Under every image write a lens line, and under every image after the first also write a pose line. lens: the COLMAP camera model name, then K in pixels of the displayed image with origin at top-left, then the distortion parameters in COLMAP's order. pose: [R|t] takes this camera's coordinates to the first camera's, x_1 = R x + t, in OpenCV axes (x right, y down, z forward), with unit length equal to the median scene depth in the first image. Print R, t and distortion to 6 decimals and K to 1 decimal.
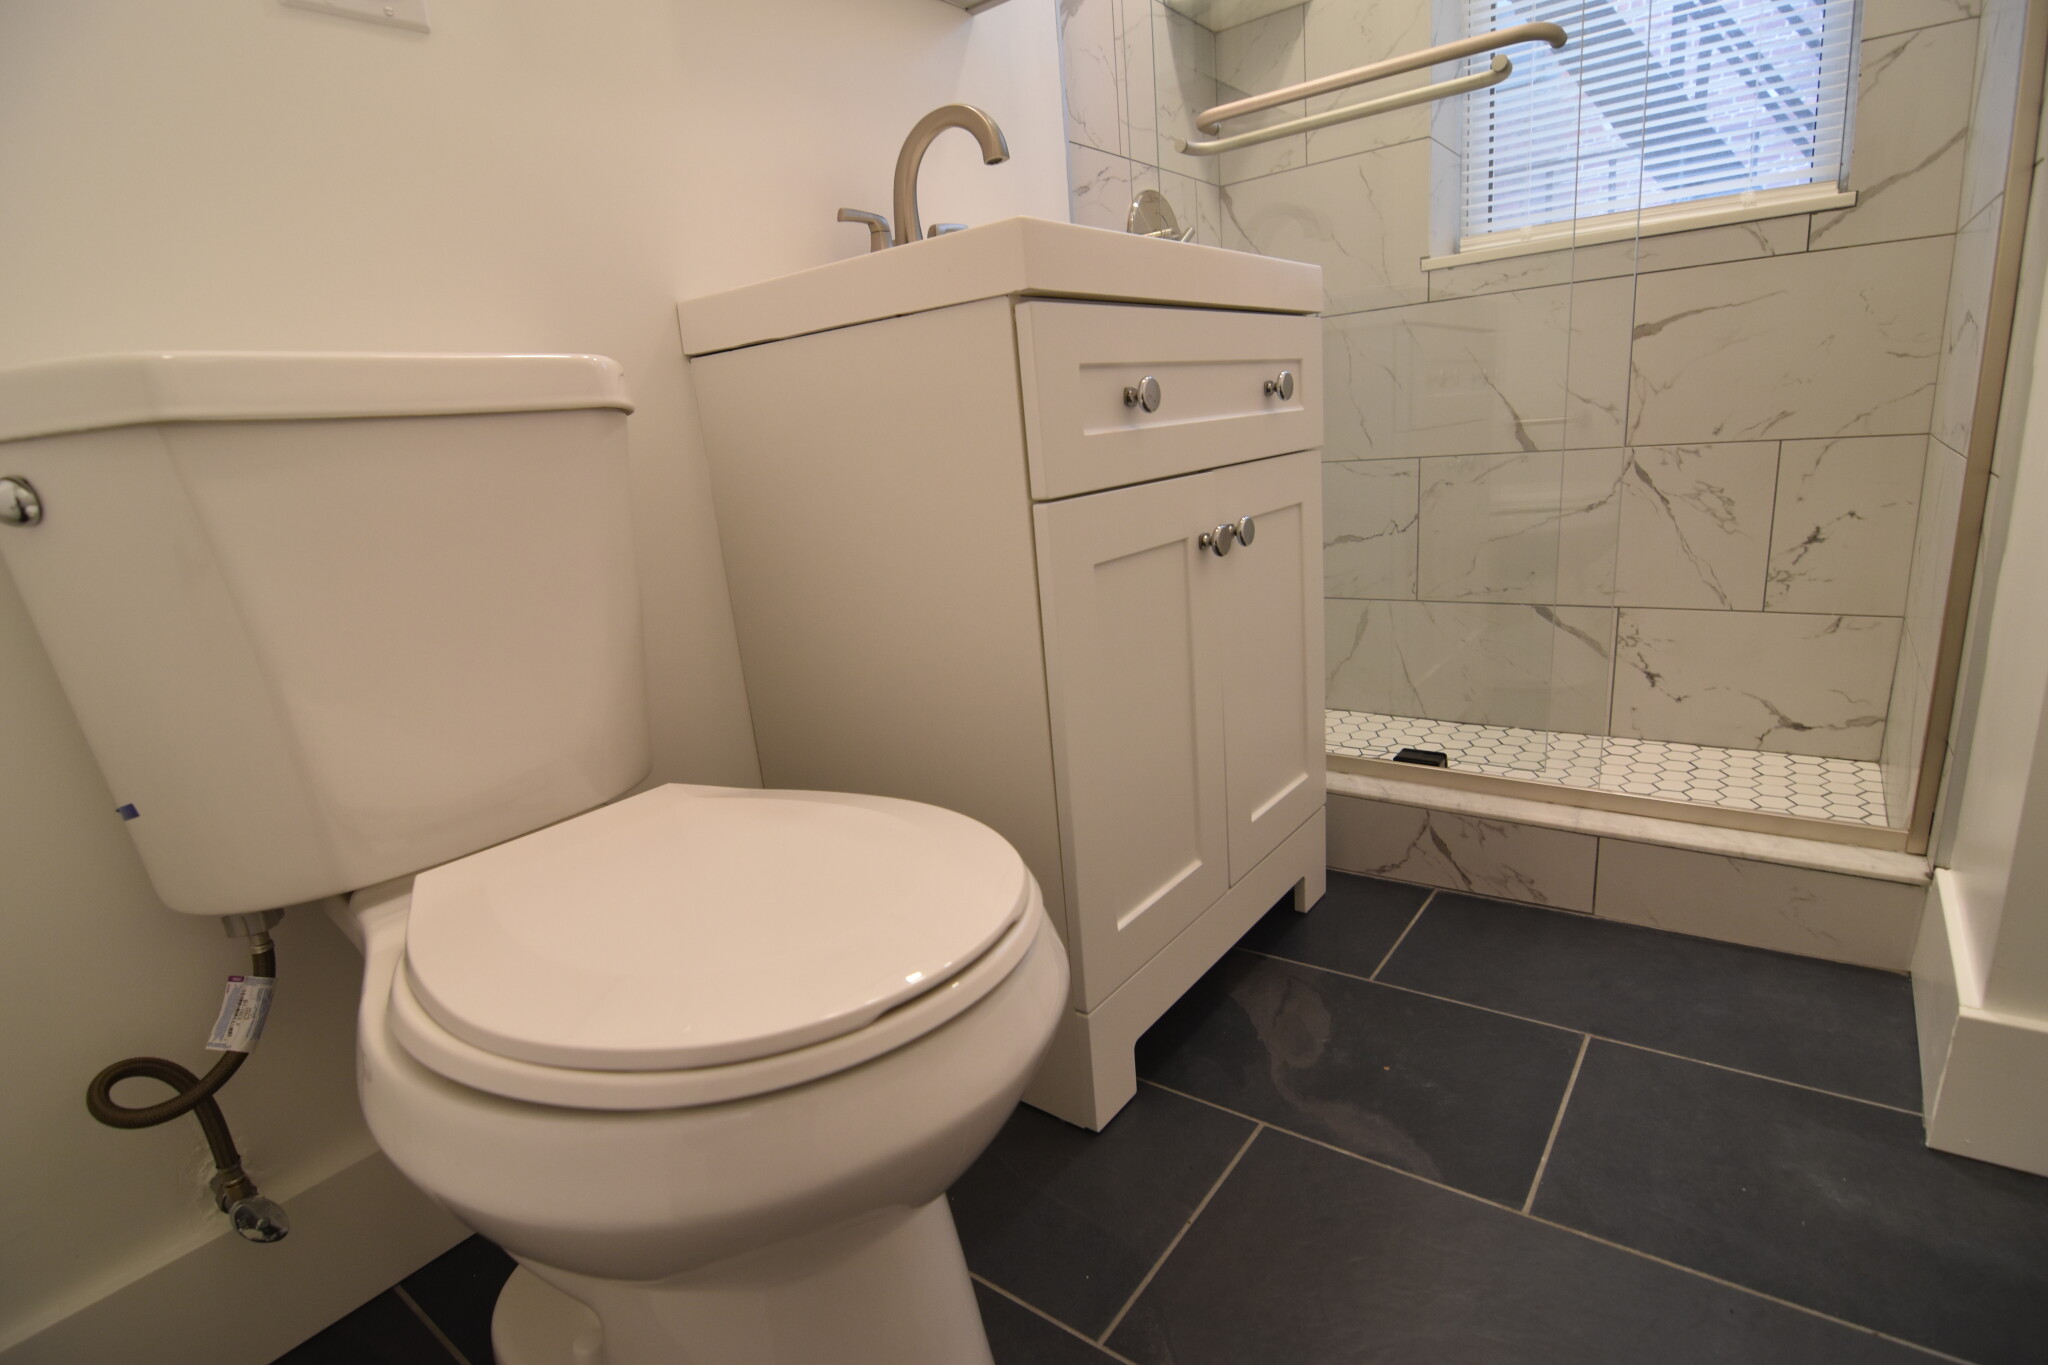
lens RADIAL K [[1005.6, 0, 1024.0], [0, 1005.6, 682.5], [0, 0, 1]] dist [-0.010886, -0.007736]
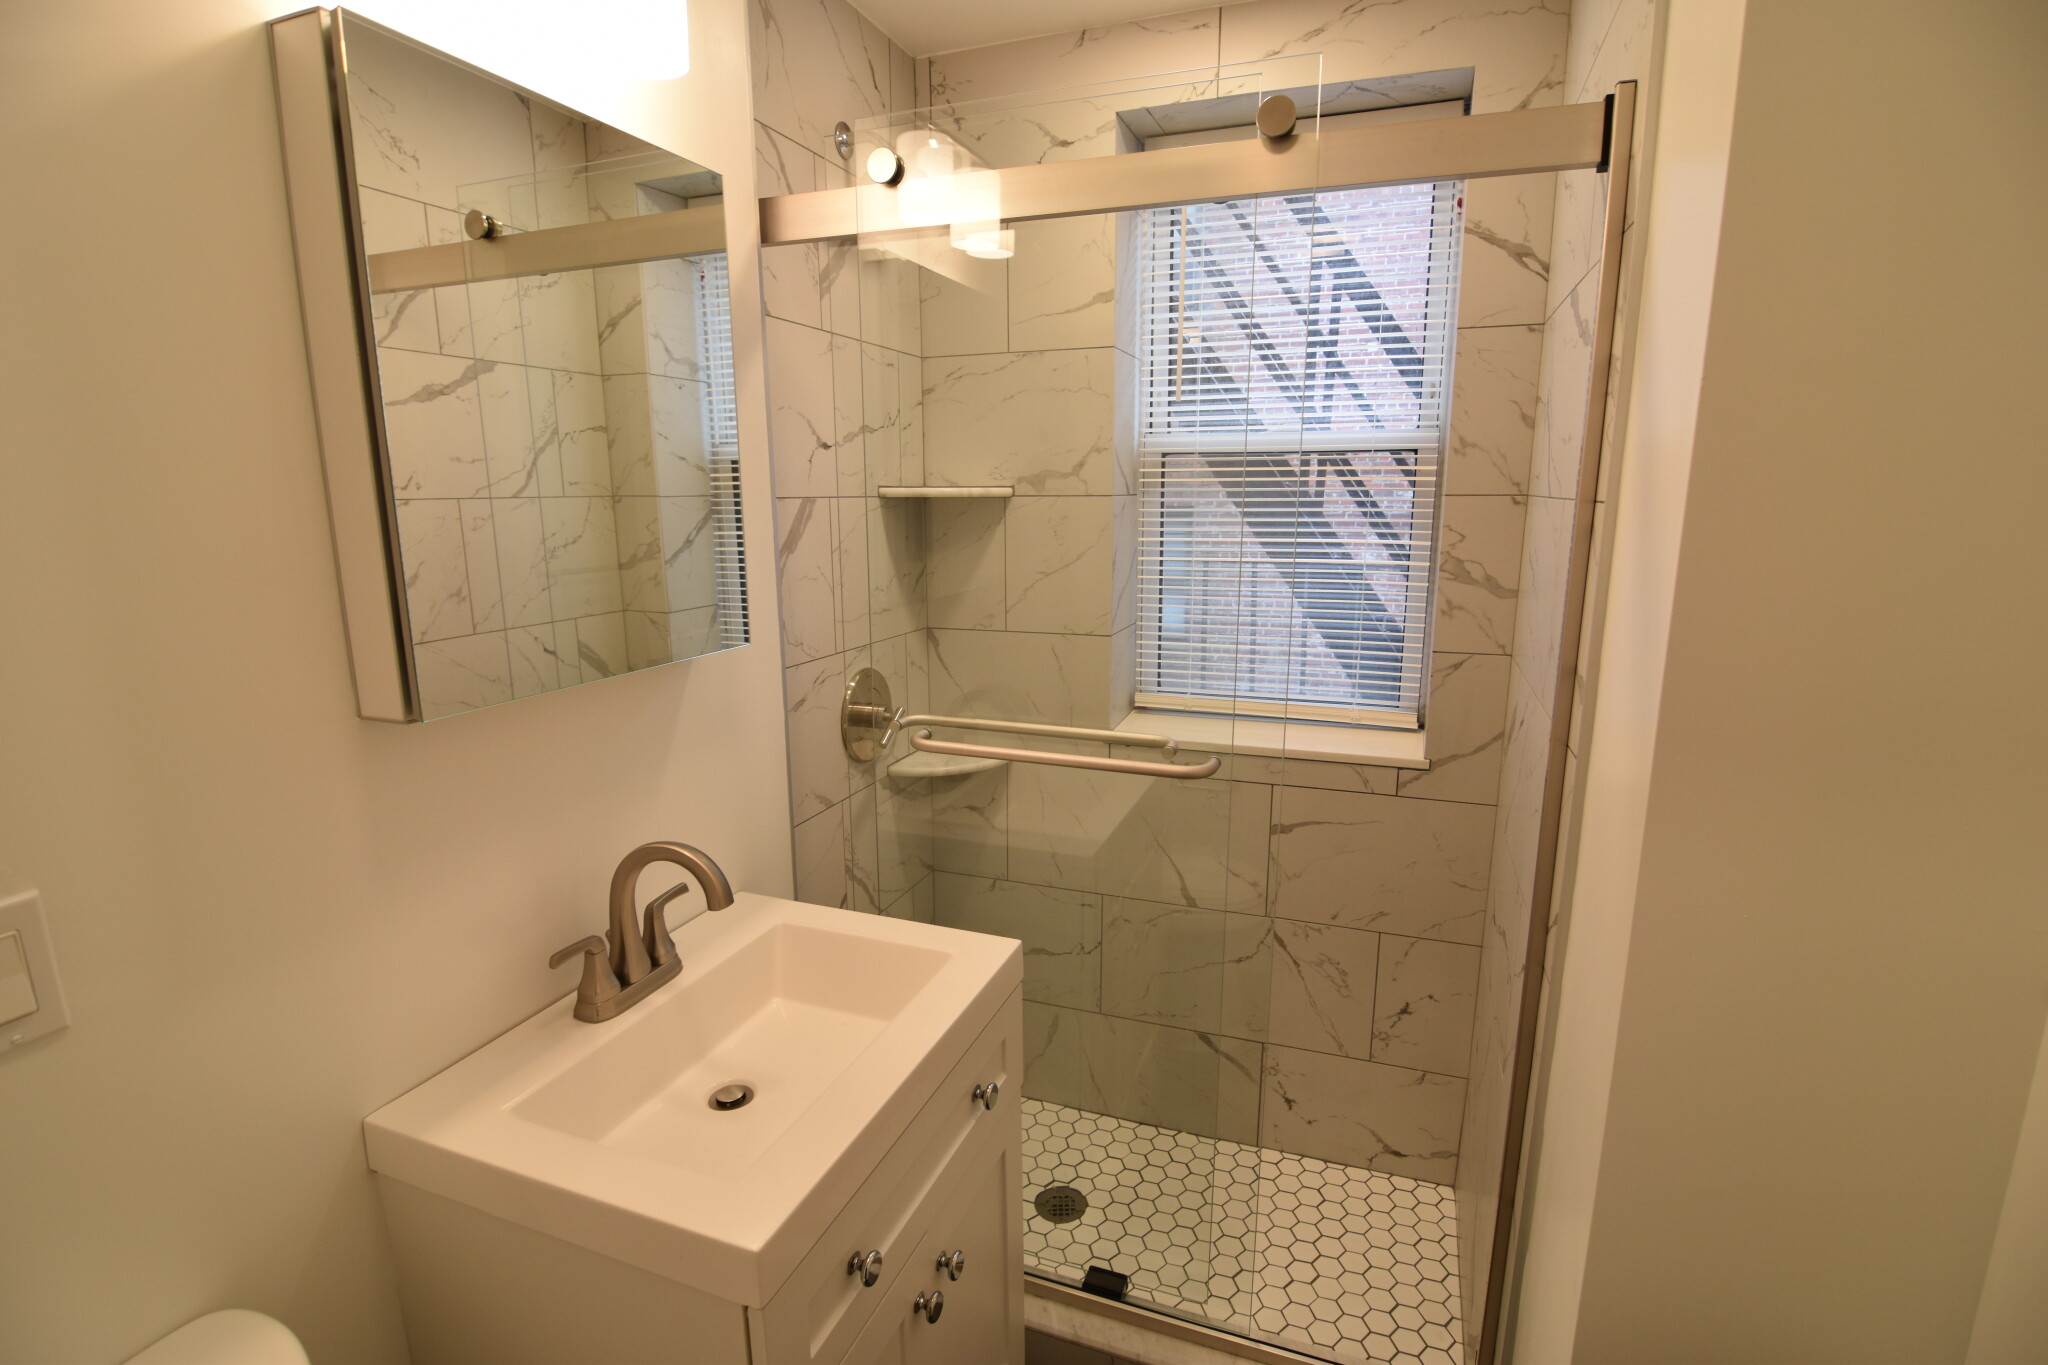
lens RADIAL K [[992.3, 0, 1025.0], [0, 992.3, 693.7], [0, 0, 1]] dist [-0.004685, -0.011611]
pose [[0.955173, 0.017478, 0.295532, -0.022072], [0.001380, 0.997982, -0.063481, -0.451659], [-0.296045, 0.061043, 0.953221, -0.050055]]
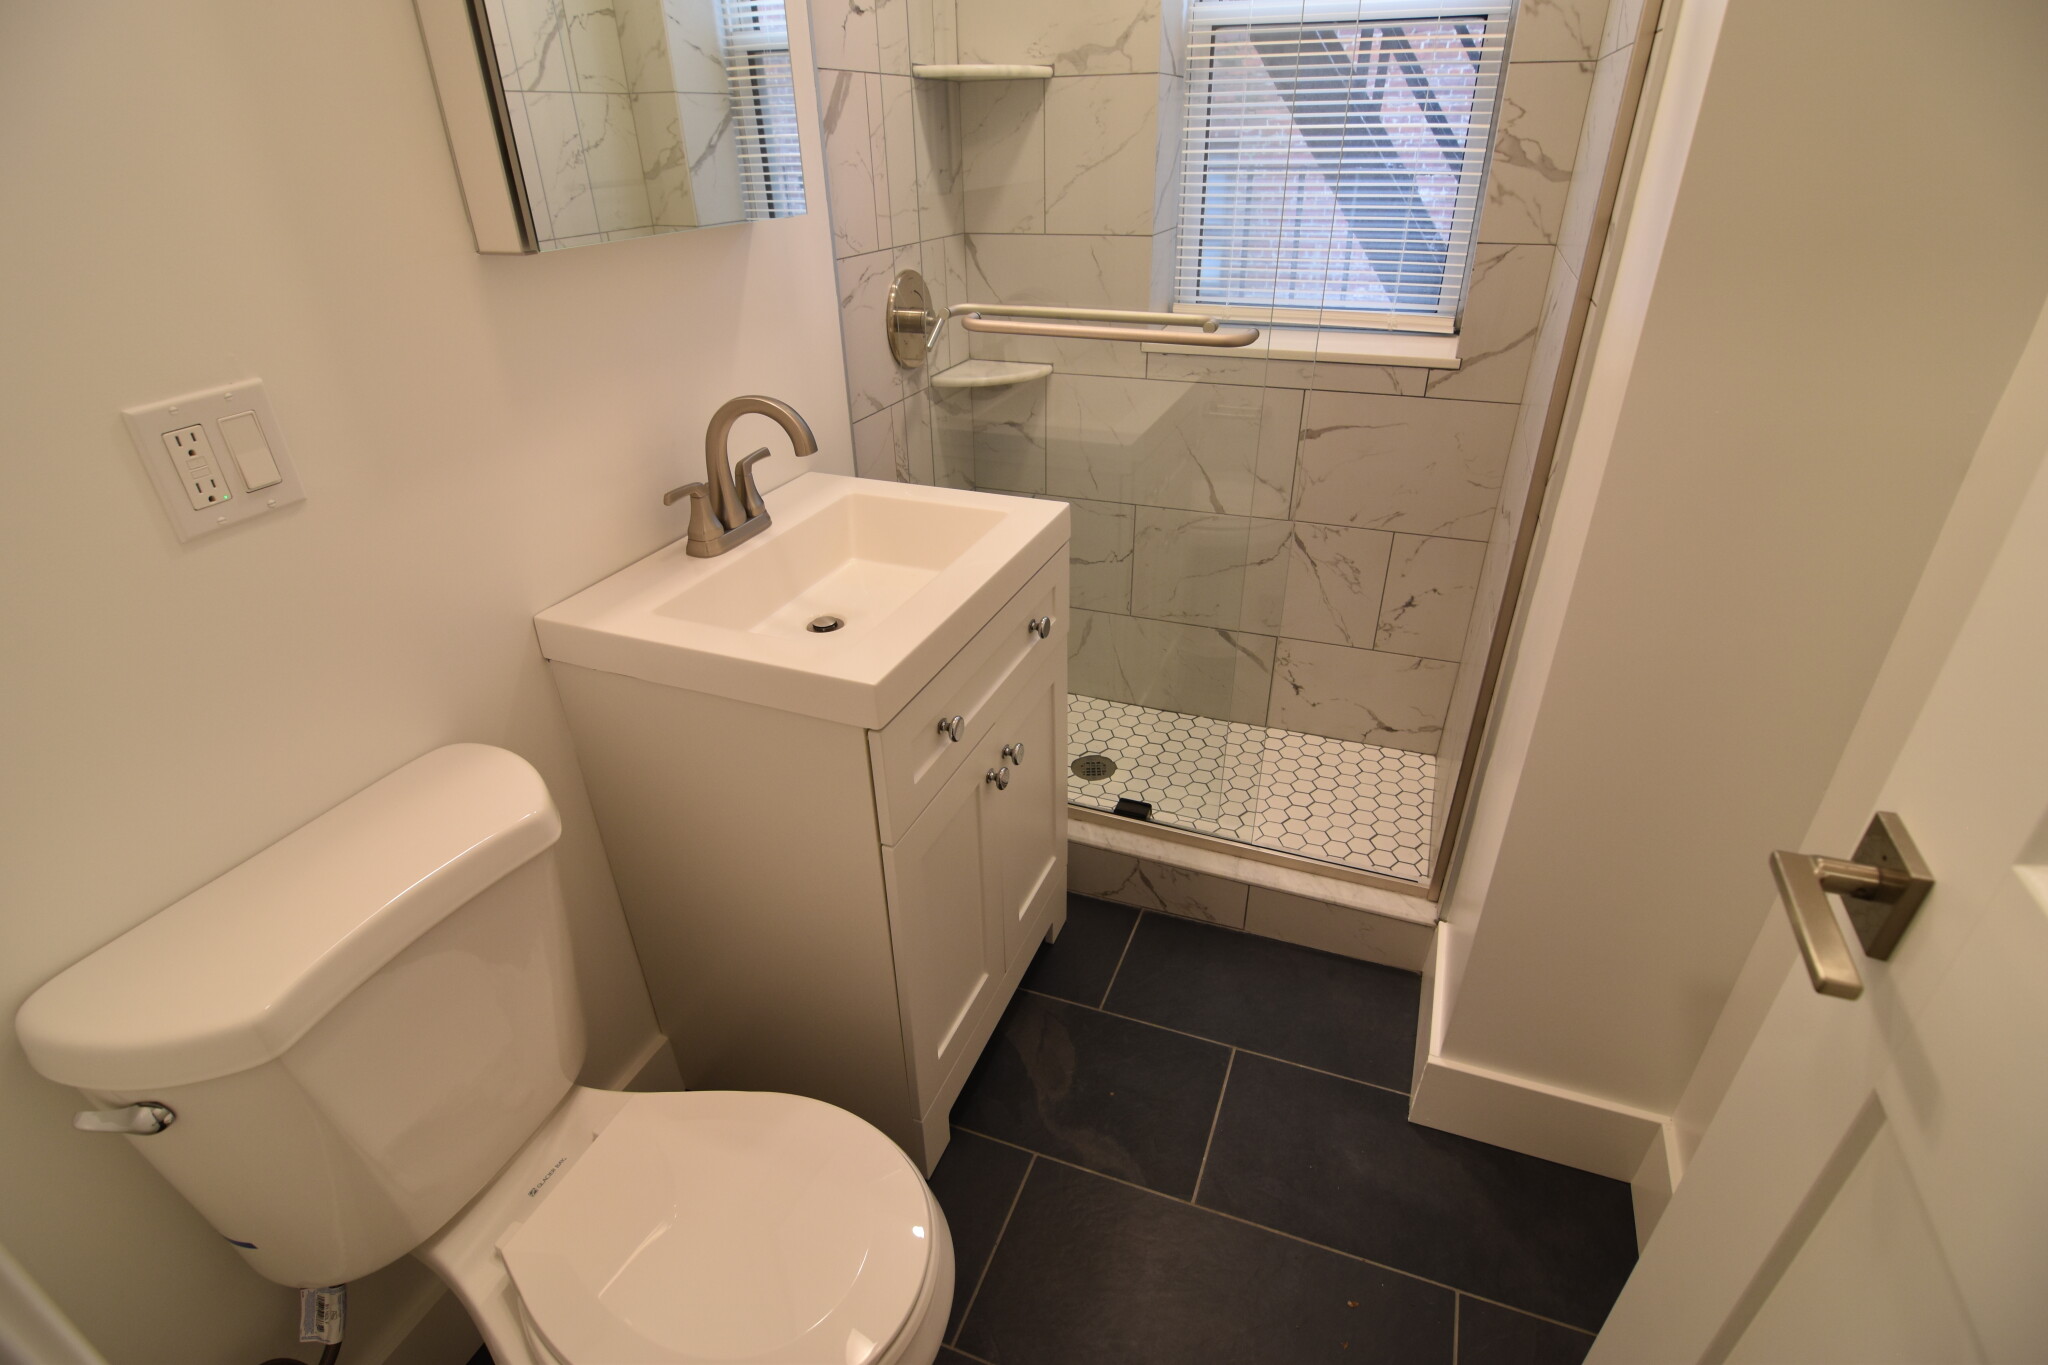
lens RADIAL K [[992.3, 0, 1025.0], [0, 992.3, 693.7], [0, 0, 1]] dist [-0.004685, -0.011611]
pose [[0.960881, -0.074730, 0.266690, -0.074292], [0.006764, 0.968955, 0.247143, -0.357172], [-0.276880, -0.235671, 0.931556, -0.135357]]
